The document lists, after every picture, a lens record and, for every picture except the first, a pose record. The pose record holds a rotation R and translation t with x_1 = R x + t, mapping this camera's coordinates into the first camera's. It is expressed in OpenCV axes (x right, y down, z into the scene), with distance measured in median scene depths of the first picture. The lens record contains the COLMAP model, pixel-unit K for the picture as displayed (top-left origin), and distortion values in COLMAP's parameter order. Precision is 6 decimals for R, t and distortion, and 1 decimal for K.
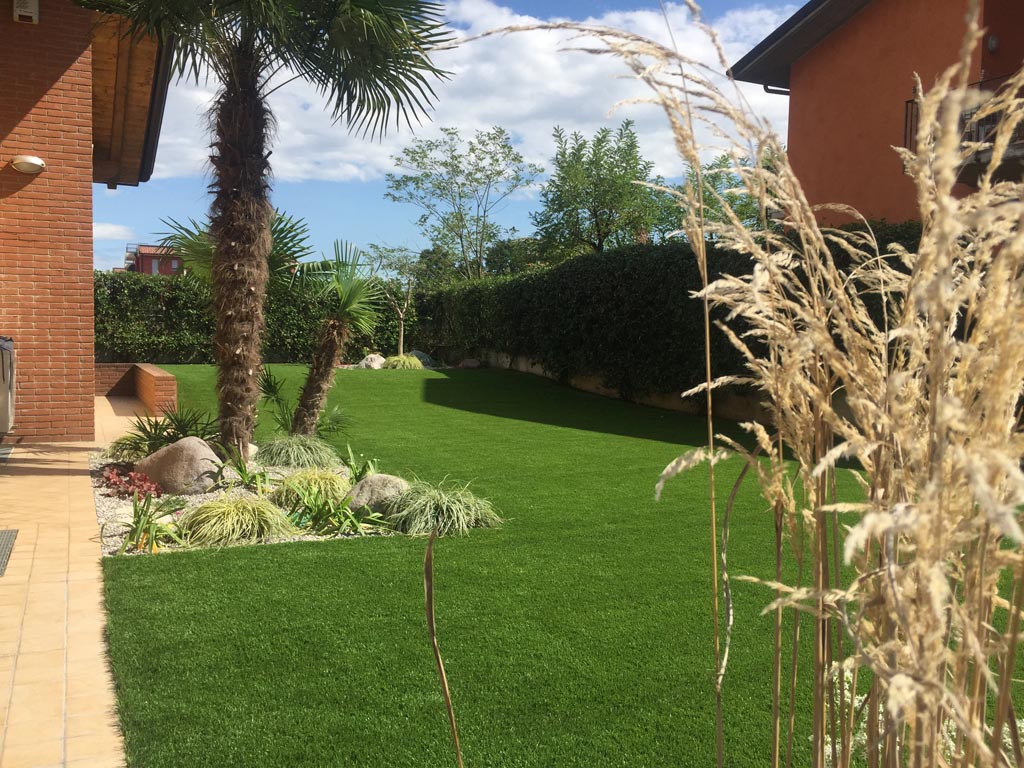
lens RADIAL K [[872.6, 0, 512.0], [0, 872.6, 384.0], [0, 0, 1]] dist [0.071600, -0.096668]
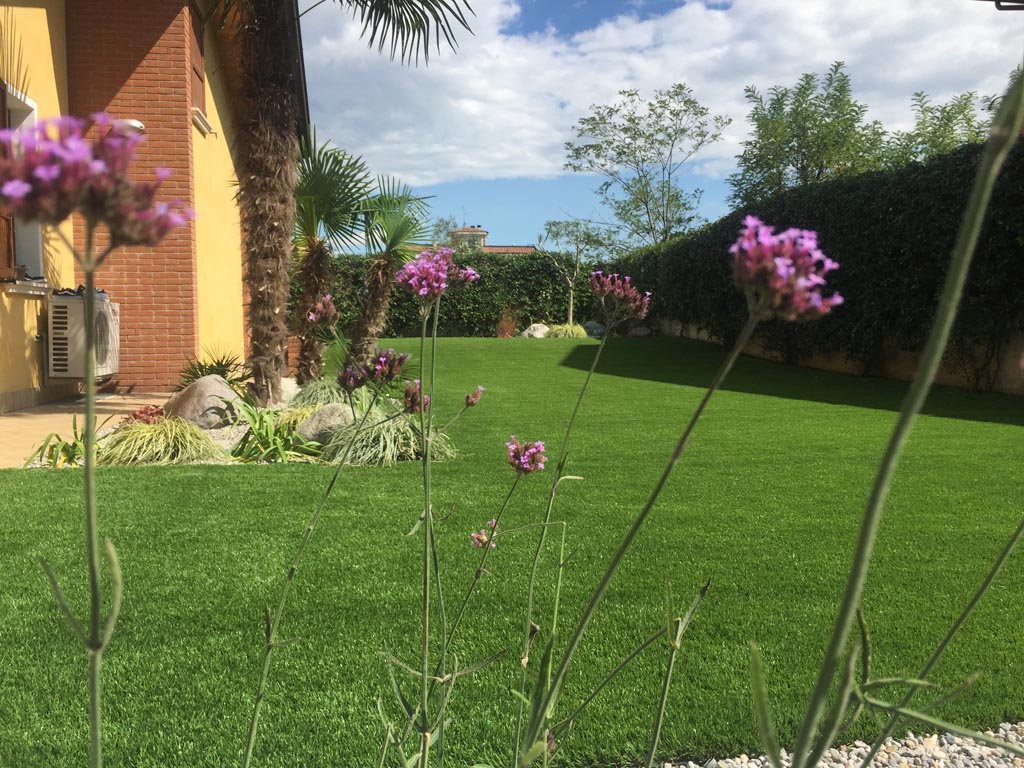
lens RADIAL K [[871.1, 0, 513.9], [0, 871.1, 378.2], [0, 0, 1]] dist [0.087918, -0.116252]
pose [[0.961517, -0.004470, -0.274710, 0.177153], [0.006003, 0.999971, 0.004742, 0.046705], [0.274681, -0.006208, 0.961515, 0.109174]]
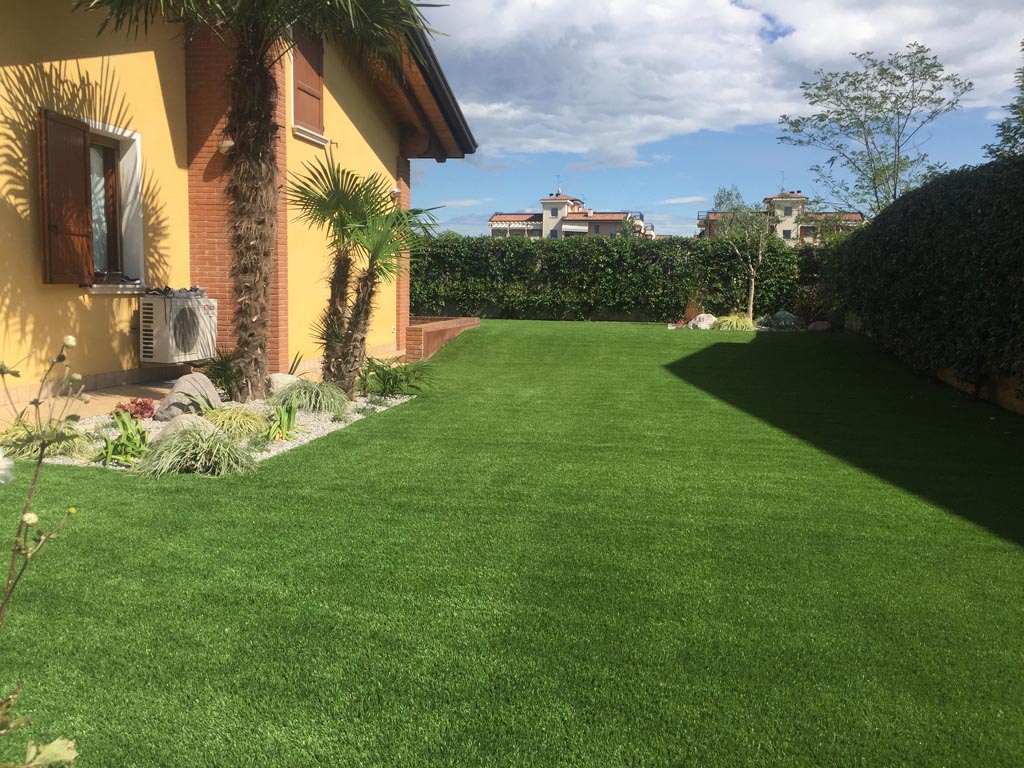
lens RADIAL K [[871.1, 0, 513.9], [0, 871.1, 378.2], [0, 0, 1]] dist [0.087918, -0.116252]
pose [[0.802859, 0.060734, -0.593067, 0.499626], [-0.039918, 0.998041, 0.048167, -0.004146], [0.594831, -0.014997, 0.803711, 0.243660]]
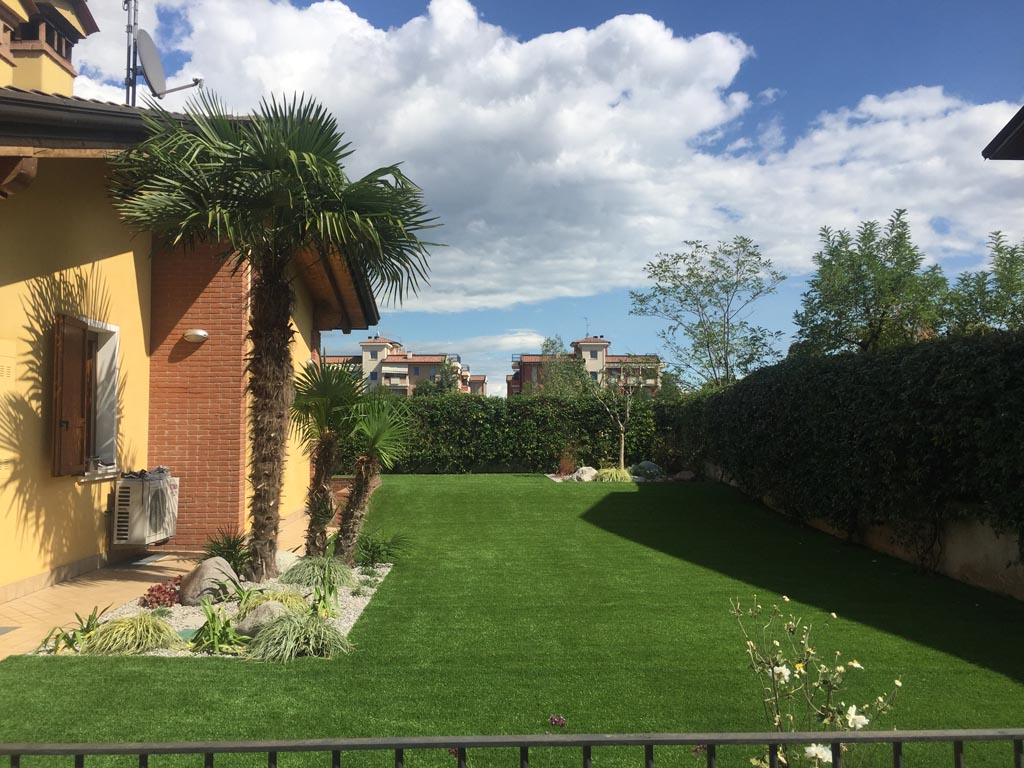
lens RADIAL K [[872.6, 0, 512.0], [0, 872.6, 384.0], [0, 0, 1]] dist [0.071600, -0.096668]
pose [[0.909810, -0.036418, -0.413424, 0.407496], [-0.009095, 0.994154, -0.107589, -0.039942], [0.414926, 0.101645, 0.904160, 0.021261]]
